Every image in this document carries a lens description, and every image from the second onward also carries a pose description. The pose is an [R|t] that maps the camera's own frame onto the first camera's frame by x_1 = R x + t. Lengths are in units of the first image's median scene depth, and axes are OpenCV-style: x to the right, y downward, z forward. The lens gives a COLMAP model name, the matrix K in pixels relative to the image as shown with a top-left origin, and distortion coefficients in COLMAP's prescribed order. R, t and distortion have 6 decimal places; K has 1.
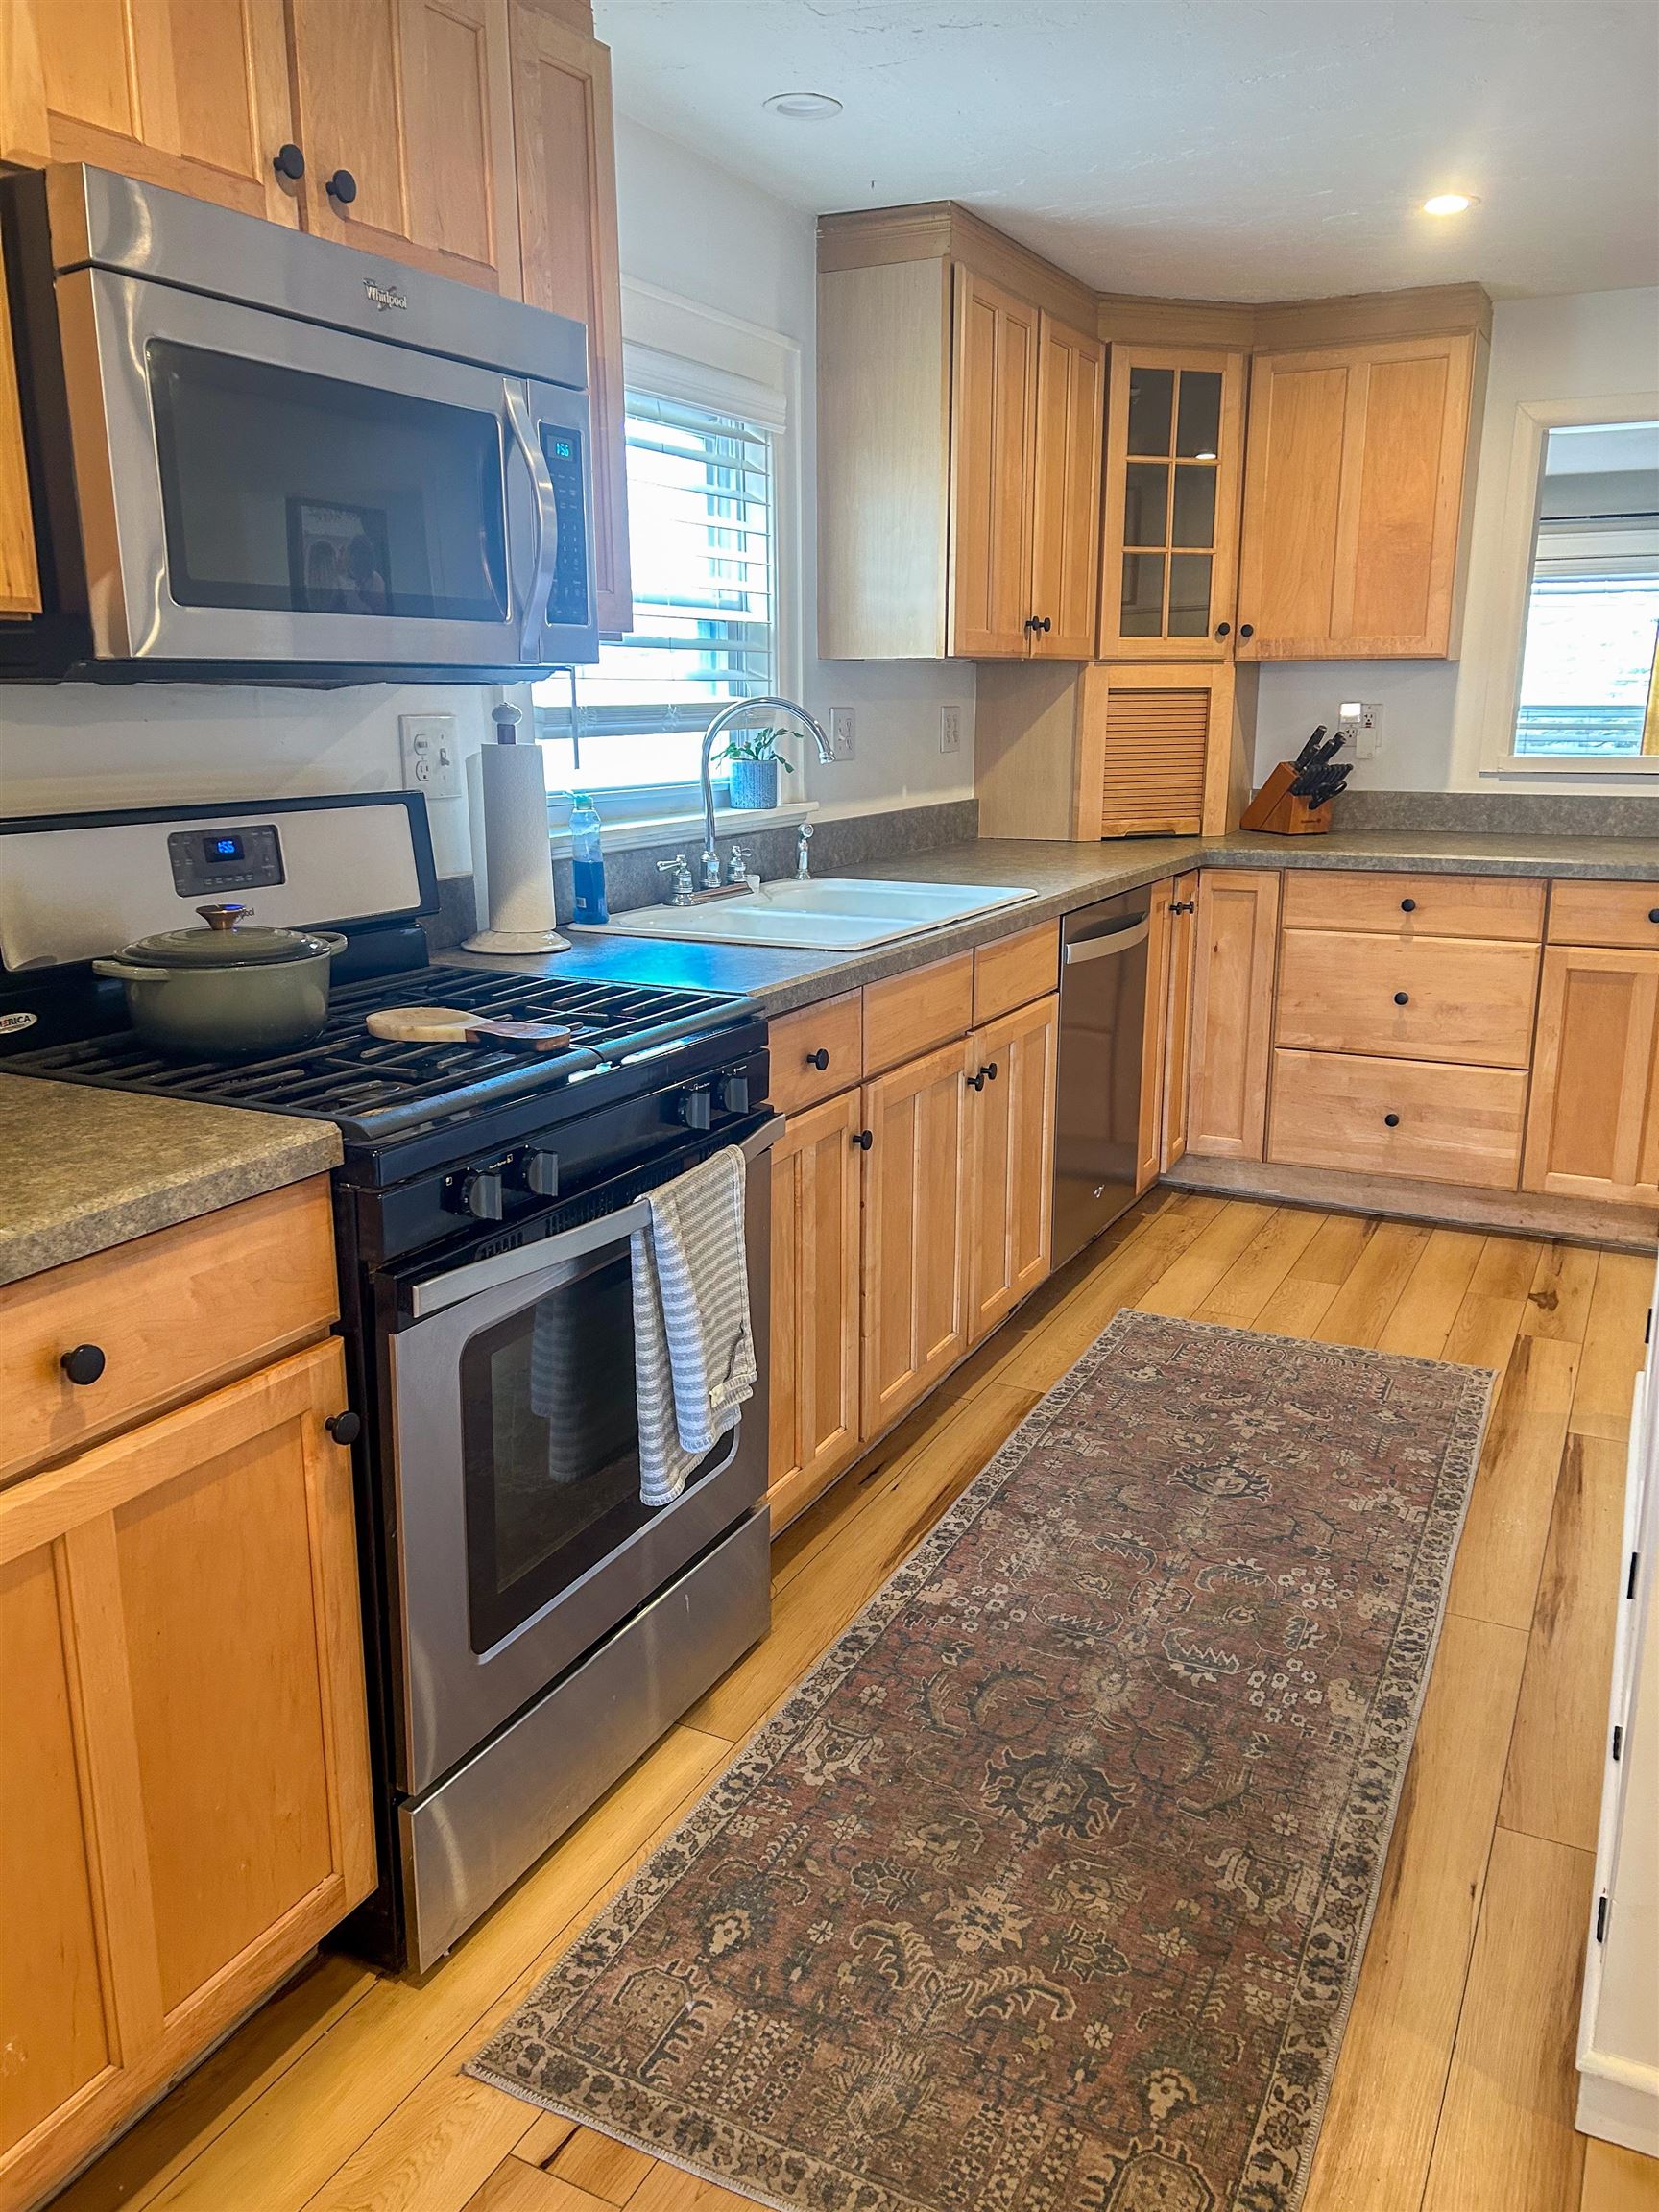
lens RADIAL K [[1688.7, 0, 815.2], [0, 1688.7, 1109.8], [0, 0, 1]] dist [0.067805, -0.066944]
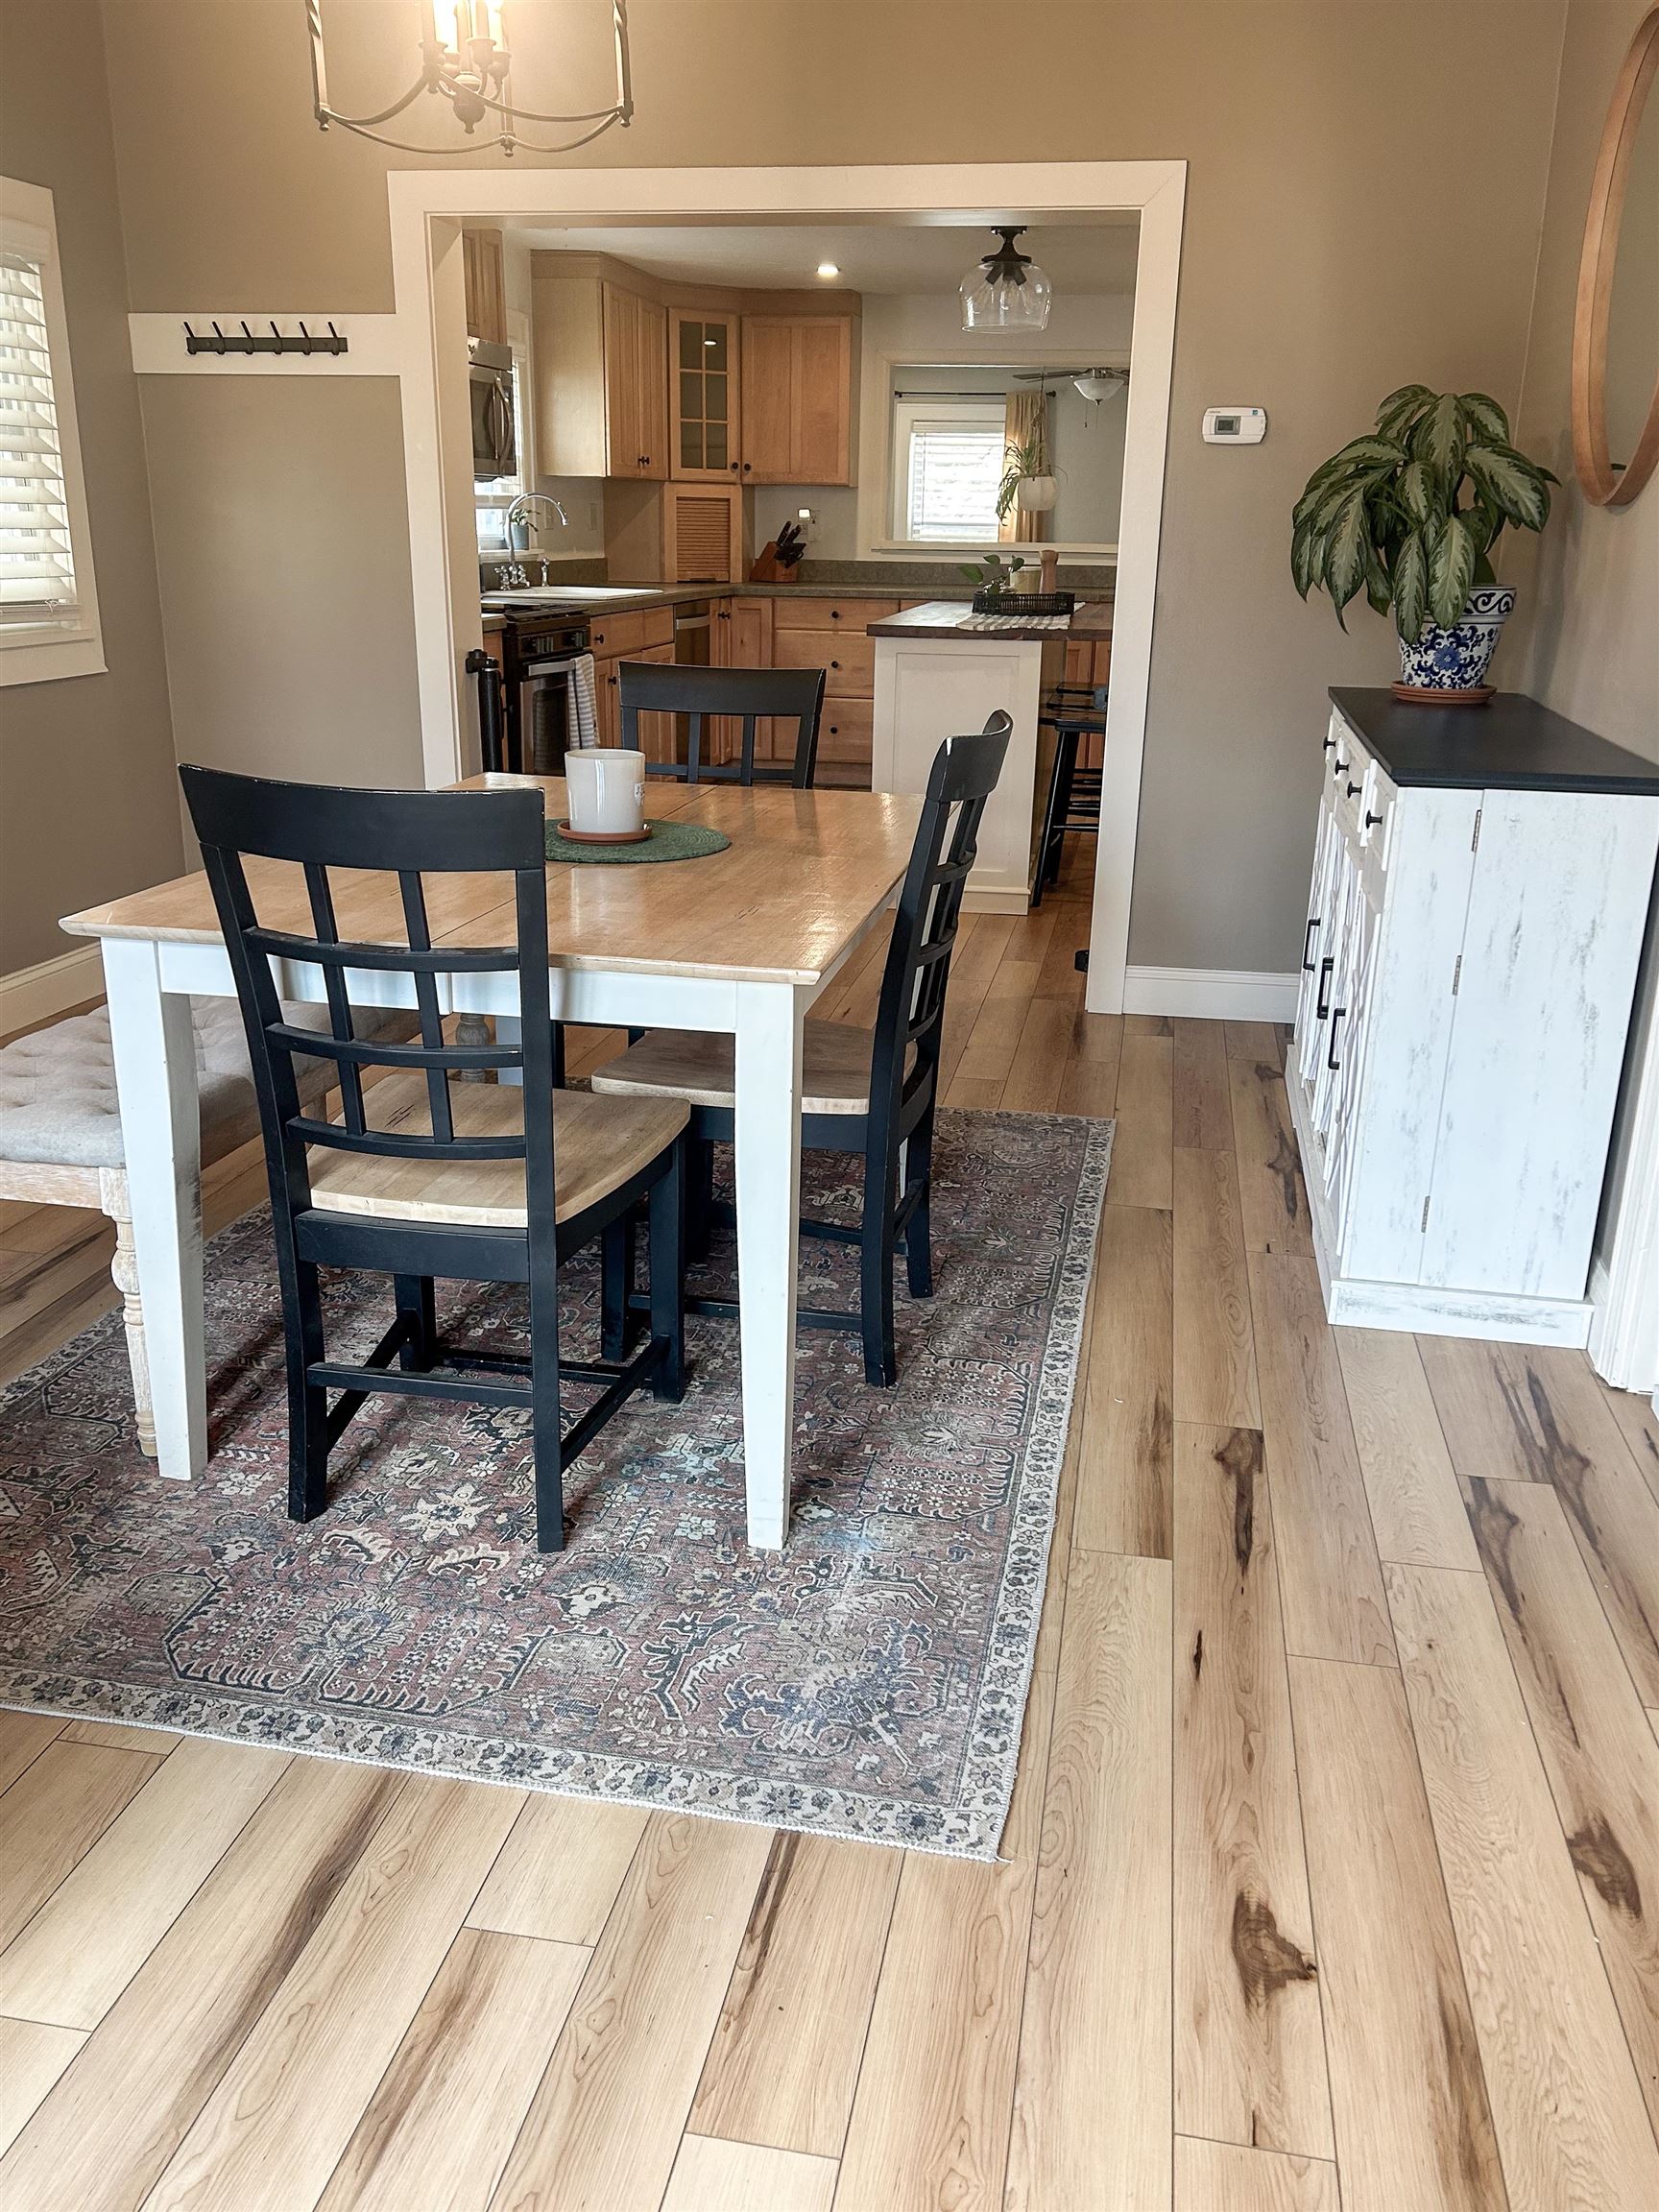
lens RADIAL K [[1701.5, 0, 829.5], [0, 1701.5, 1106.0], [0, 0, 1]] dist [0.006383, 0.000390]
pose [[0.956938, -0.074304, 0.280623, -0.385921], [0.047793, 0.993822, 0.100171, 0.378557], [-0.286333, -0.082446, 0.954577, -1.411981]]
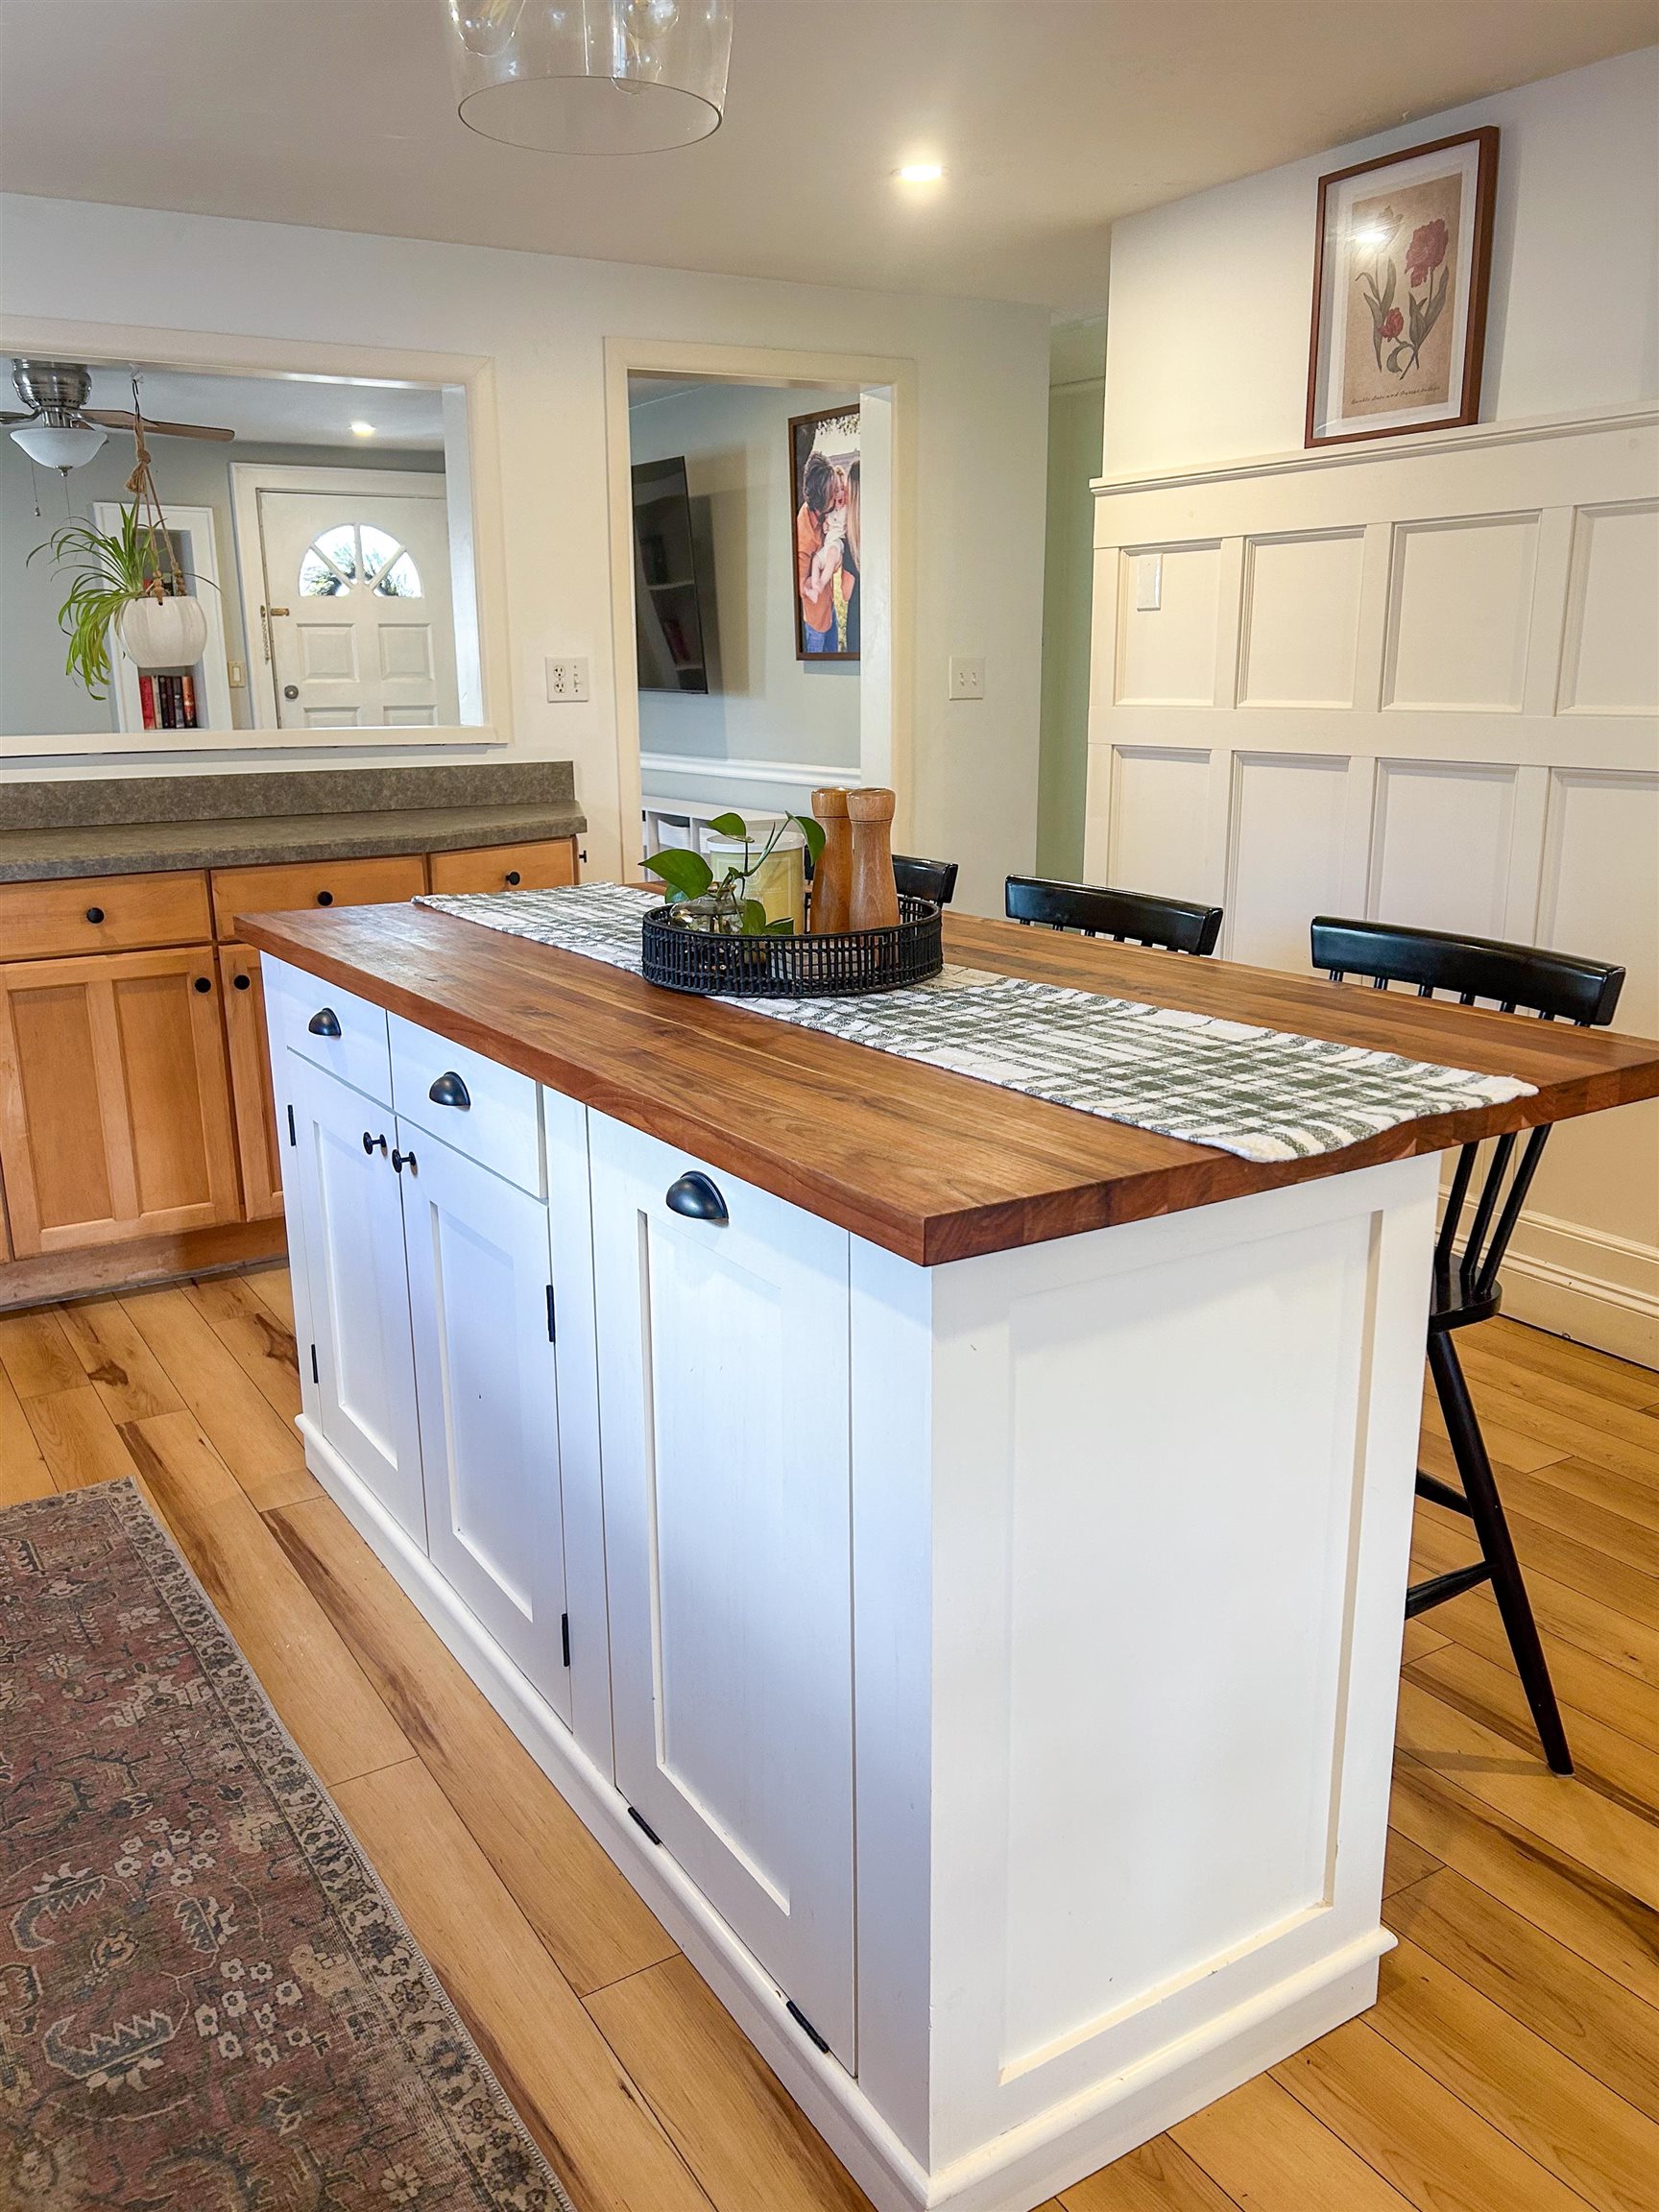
lens RADIAL K [[1733.7, 0, 839.3], [0, 1733.7, 1105.4], [0, 0, 1]] dist [0.053567, -0.053186]
pose [[0.502866, -0.209984, 0.838470, -0.116907], [0.210510, 0.970587, 0.116818, -0.056043], [-0.838338, 0.117763, 0.532279, 0.274056]]
